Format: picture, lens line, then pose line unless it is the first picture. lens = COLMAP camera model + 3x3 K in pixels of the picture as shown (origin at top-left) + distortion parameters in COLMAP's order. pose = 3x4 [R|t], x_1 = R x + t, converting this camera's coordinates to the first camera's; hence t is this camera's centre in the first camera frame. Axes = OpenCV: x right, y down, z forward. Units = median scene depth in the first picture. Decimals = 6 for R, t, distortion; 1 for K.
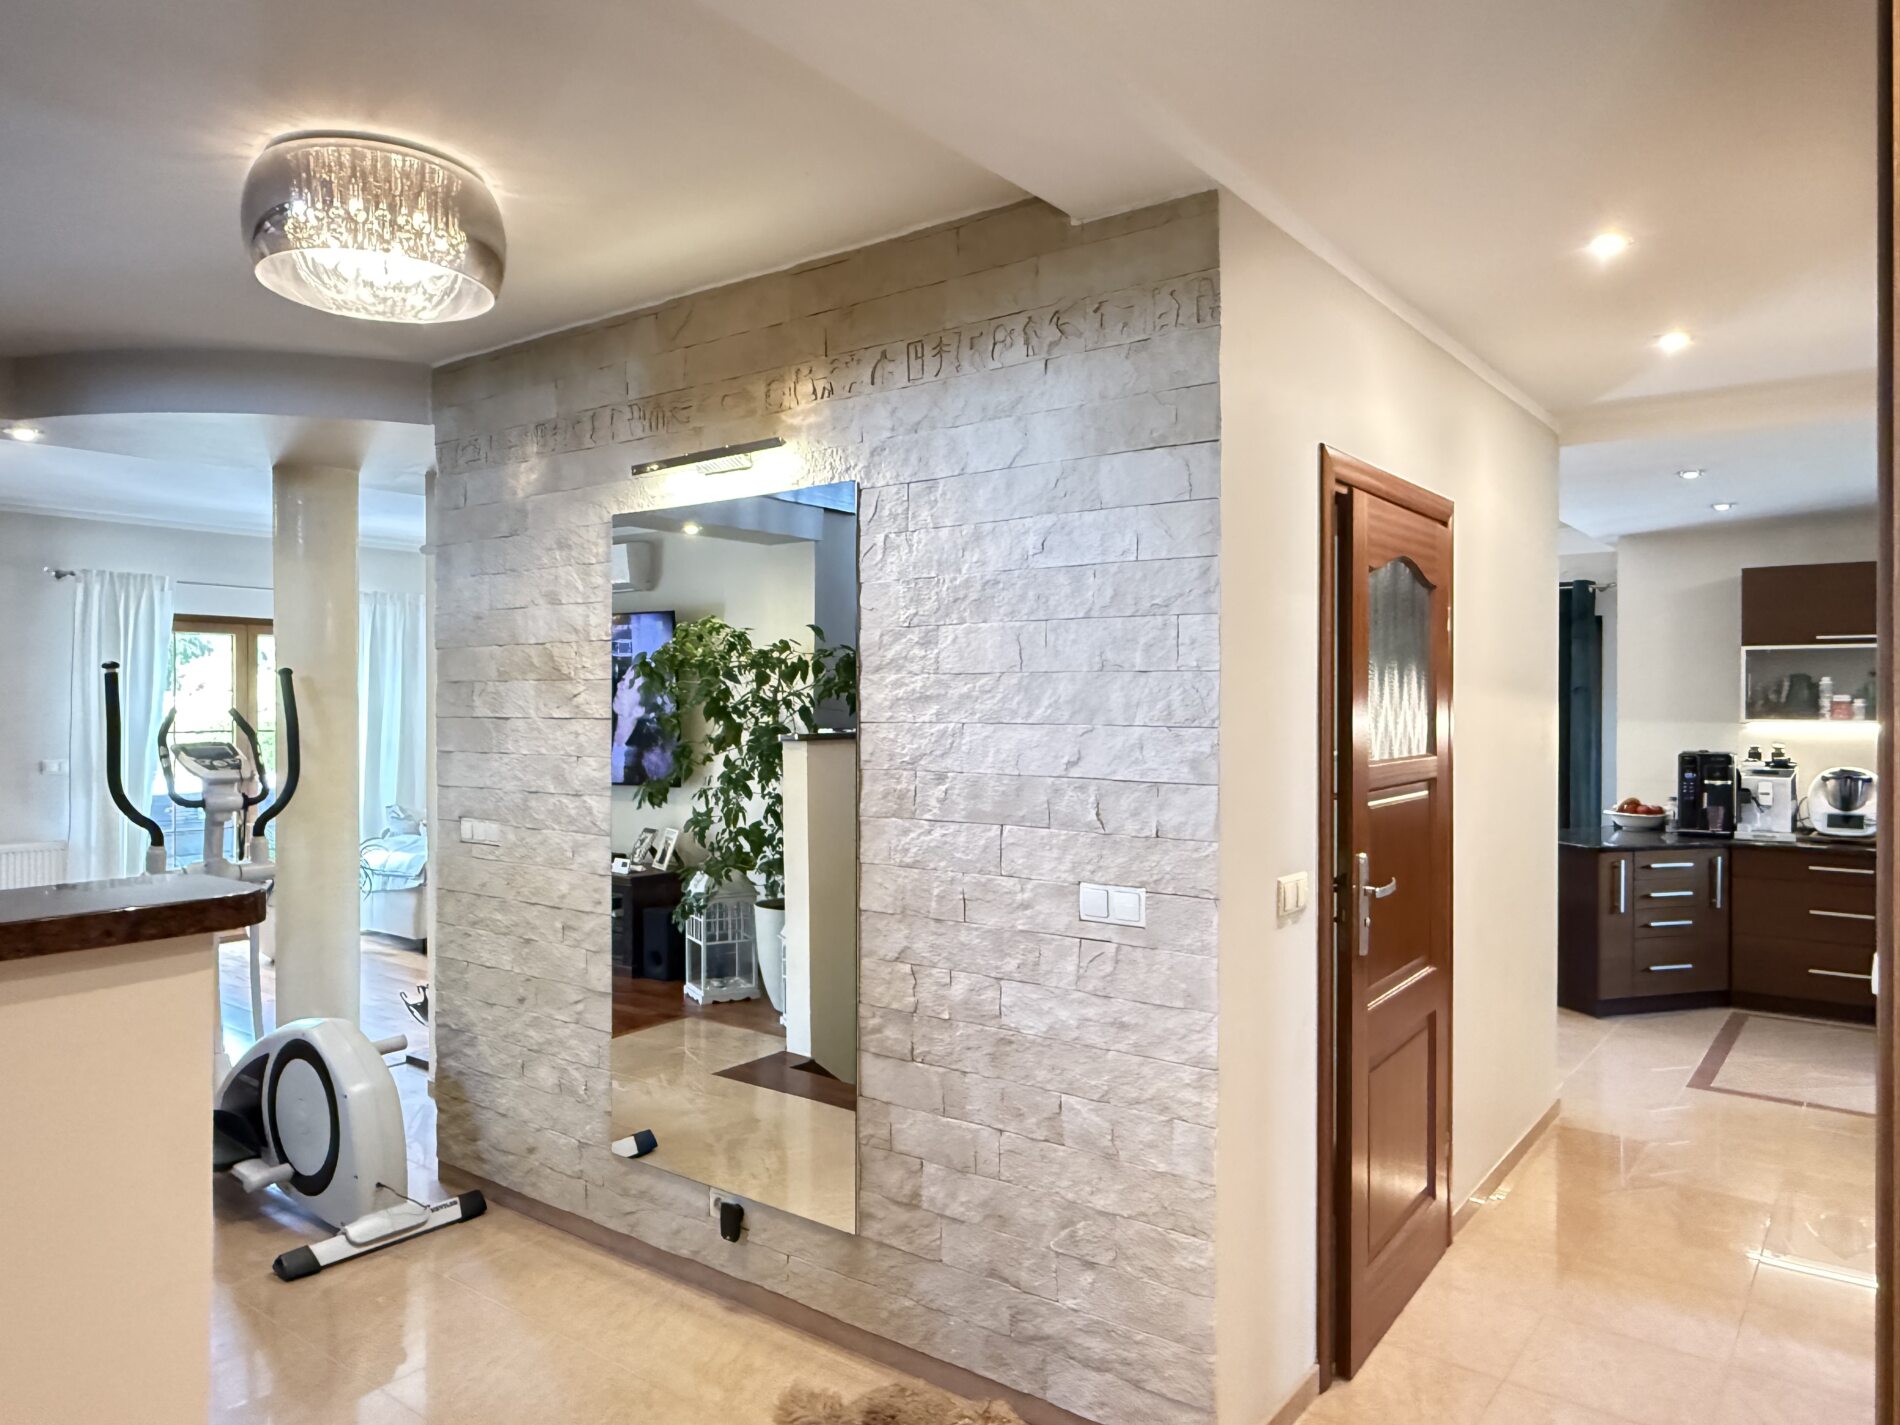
lens RADIAL K [[1259.2, 0, 943.6], [0, 1259.2, 710.5], [0, 0, 1]] dist [0.000138, -0.000220]
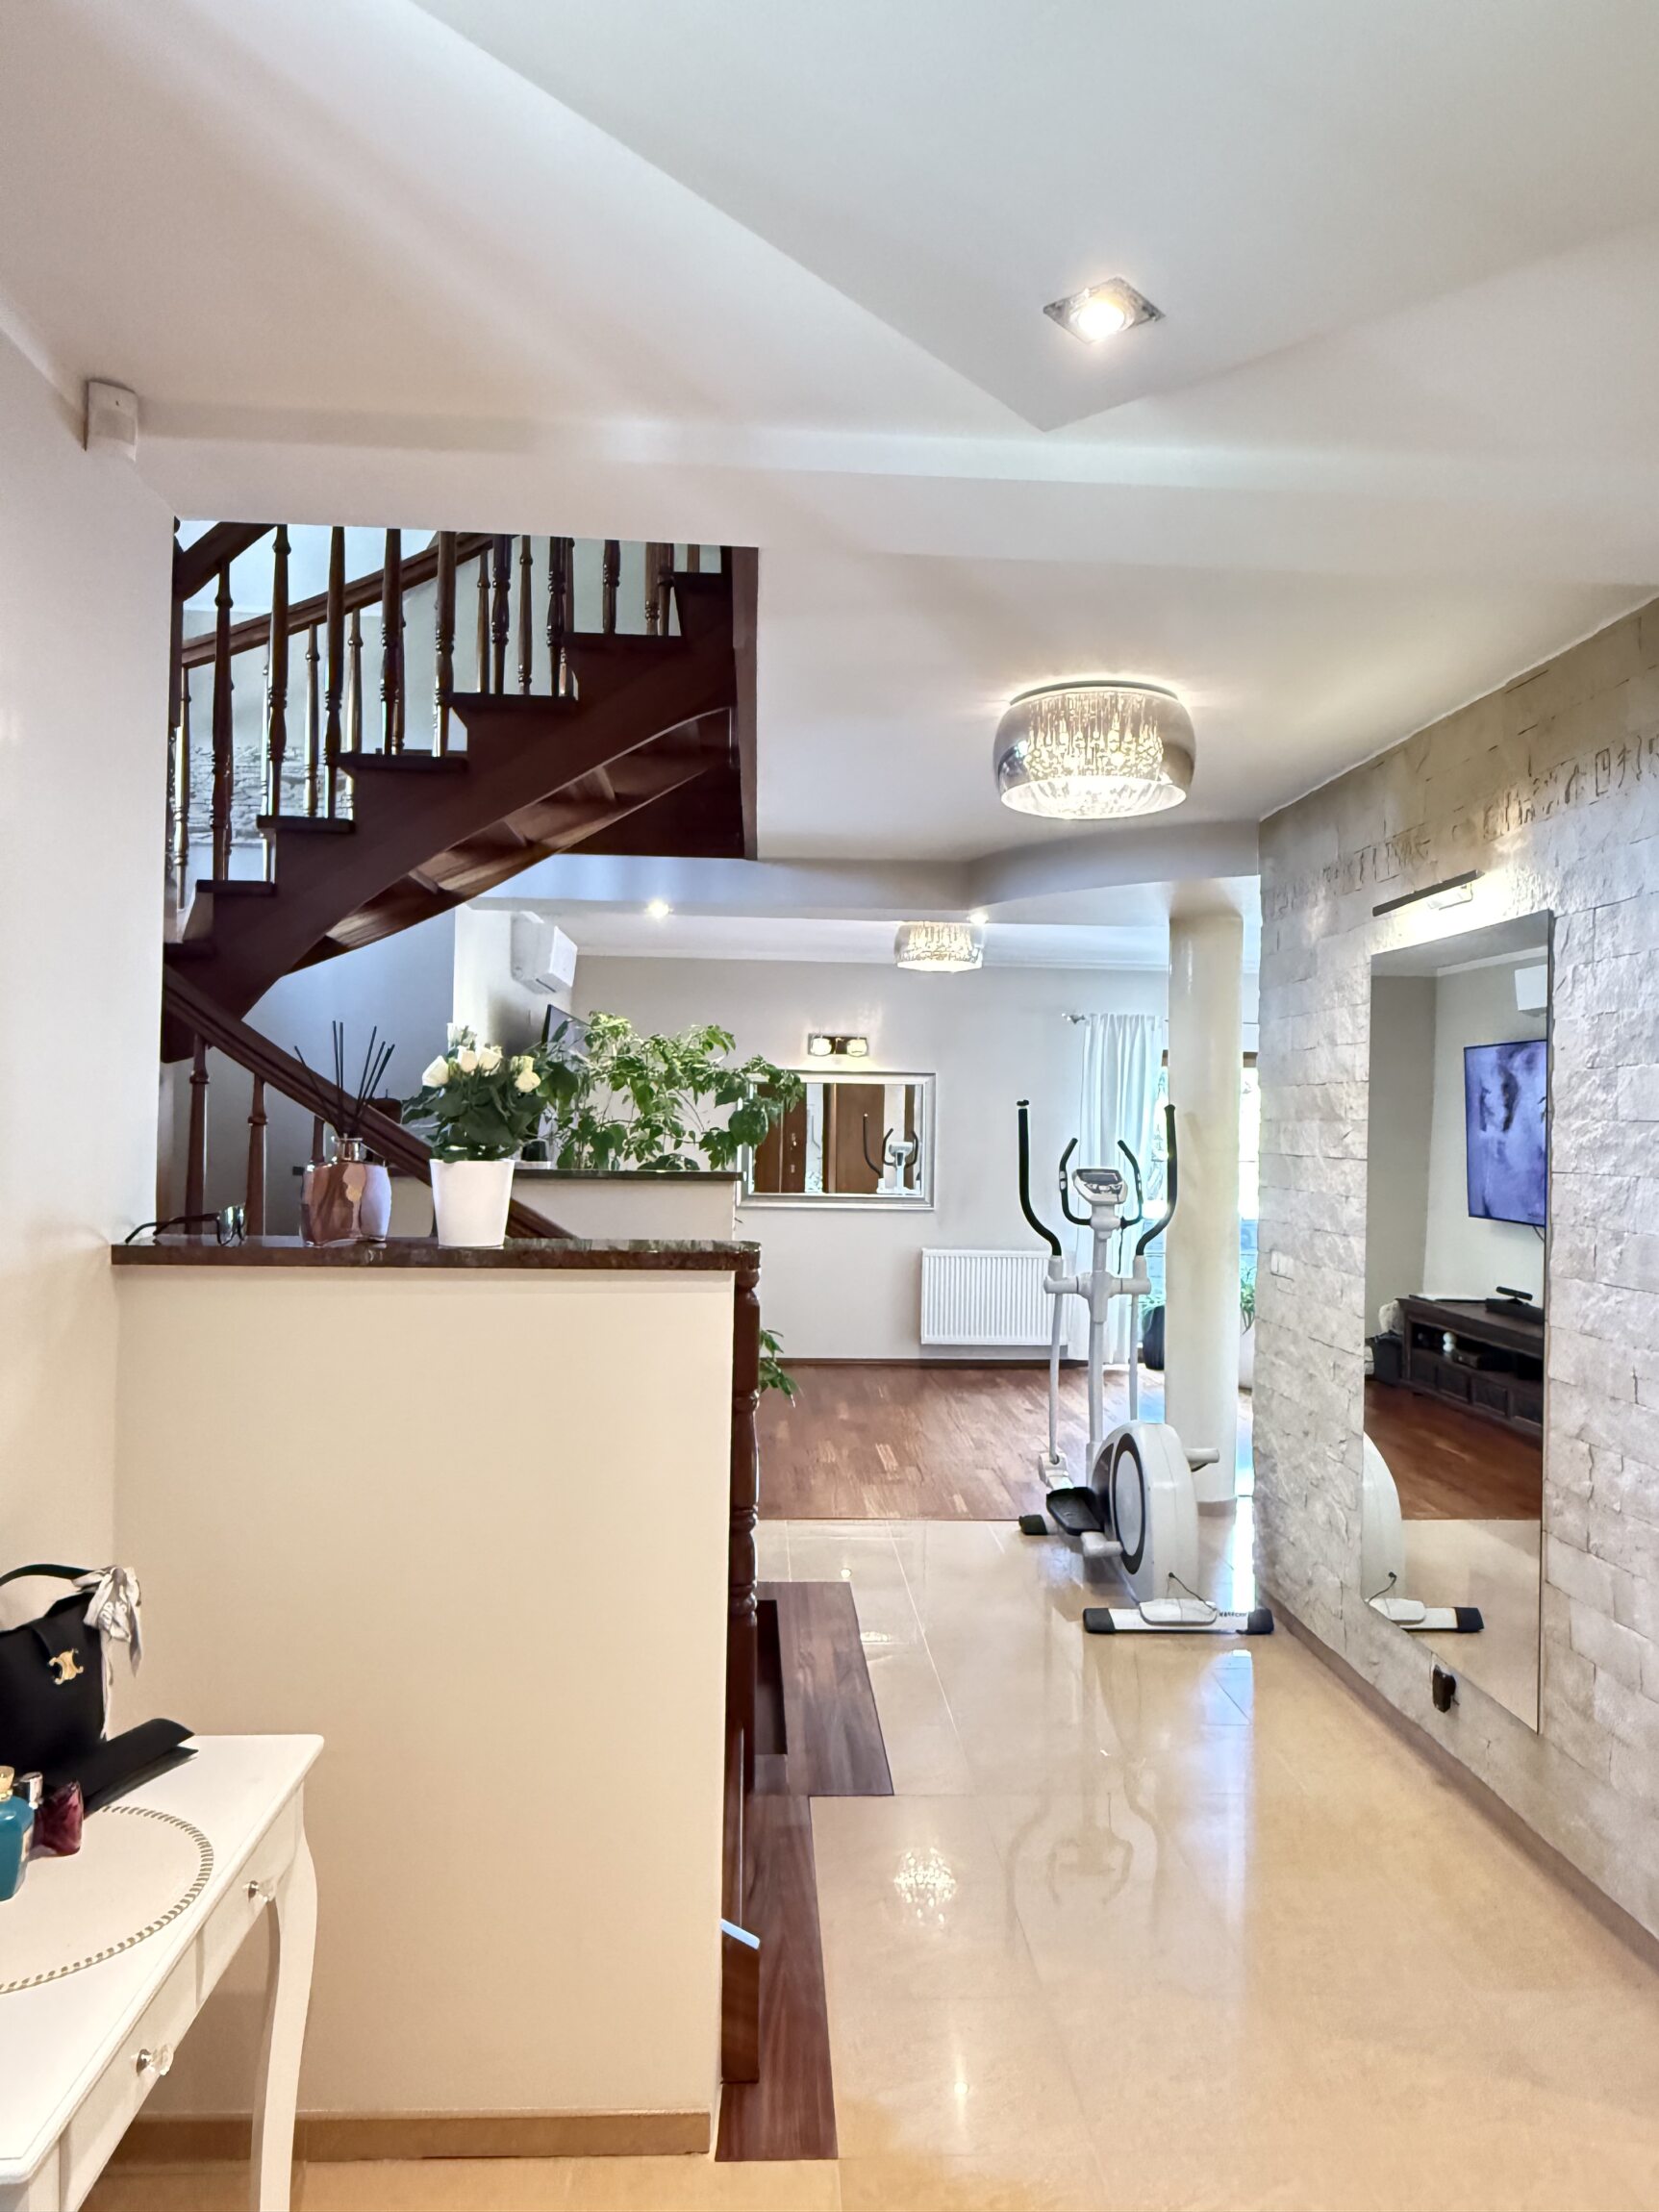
lens RADIAL K [[1465.9, 0, 829.5], [0, 1465.9, 1106.0], [0, 0, 1]] dist [0.000138, -0.000220]
pose [[0.652716, 0.000580, -0.757602, 0.413177], [-0.017744, 0.999737, -0.014522, -0.014246], [0.757395, 0.022921, 0.652555, -0.096541]]
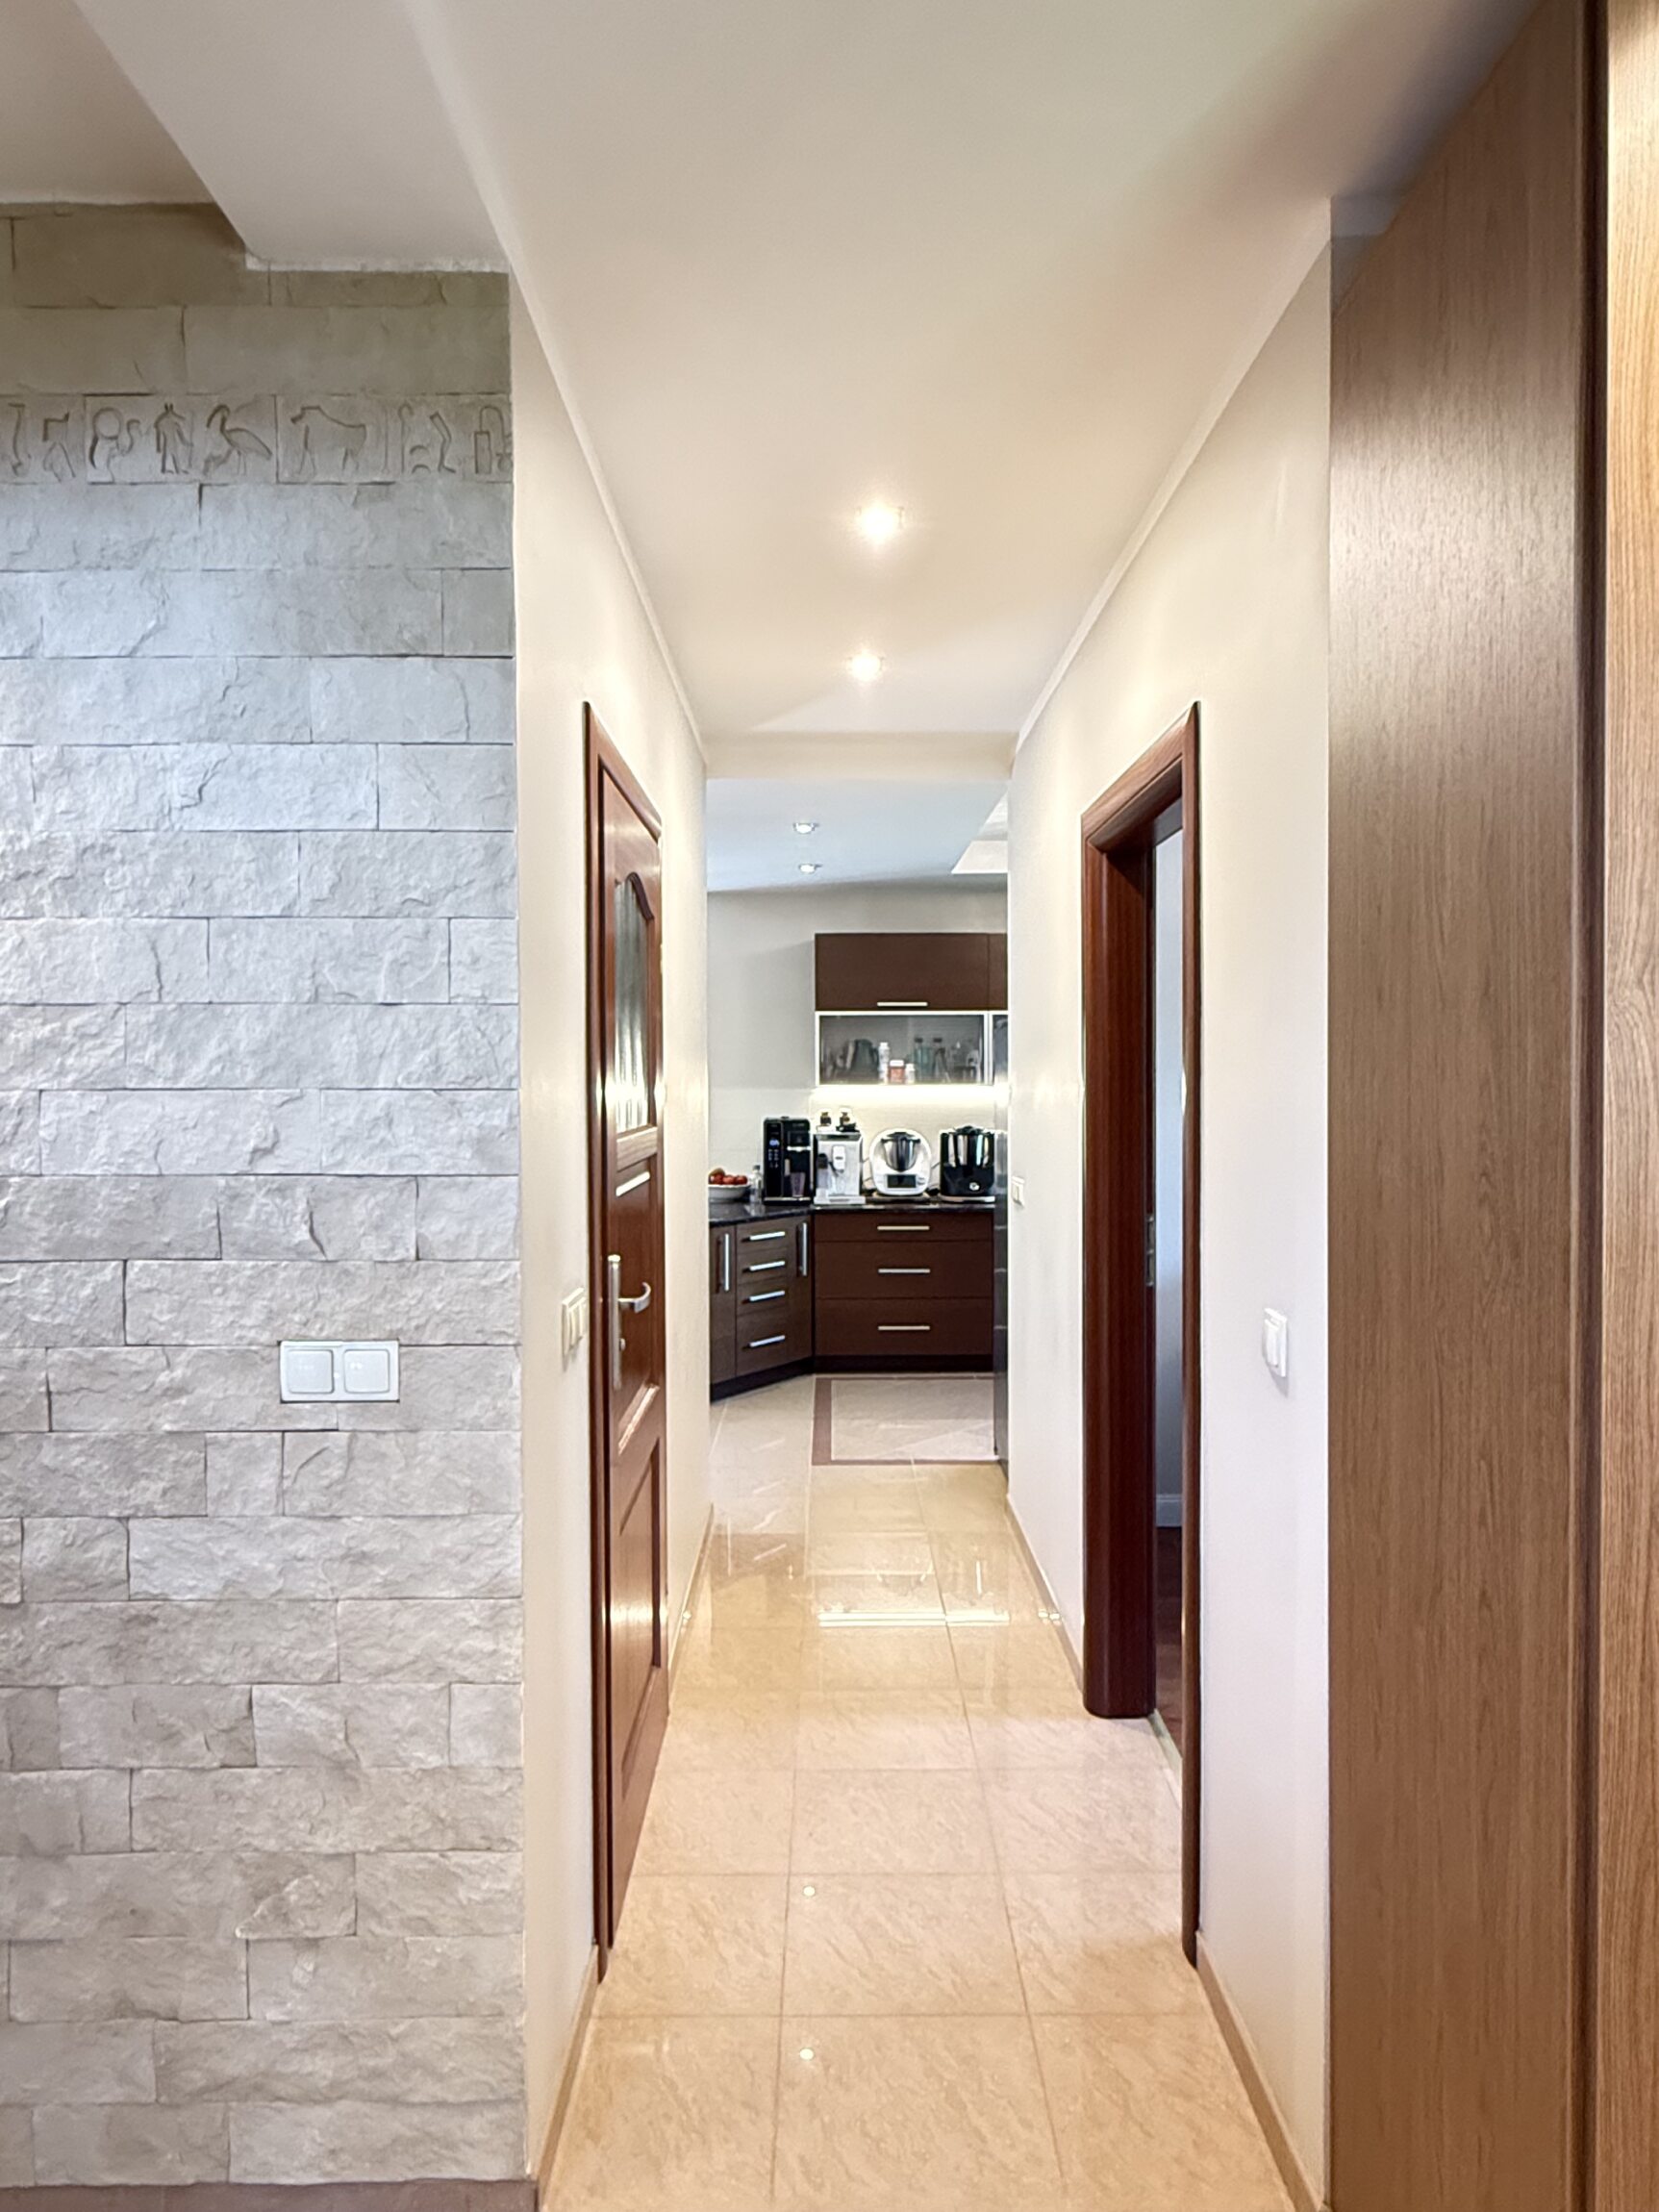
lens RADIAL K [[1410.1, 0, 841.1], [0, 1410.1, 1109.0], [0, 0, 1]] dist [0.000867, 0.000510]
pose [[0.788123, -0.020168, 0.615188, -0.091302], [0.009589, 0.999744, 0.020491, 0.008812], [-0.615443, -0.010250, 0.788114, 0.255958]]
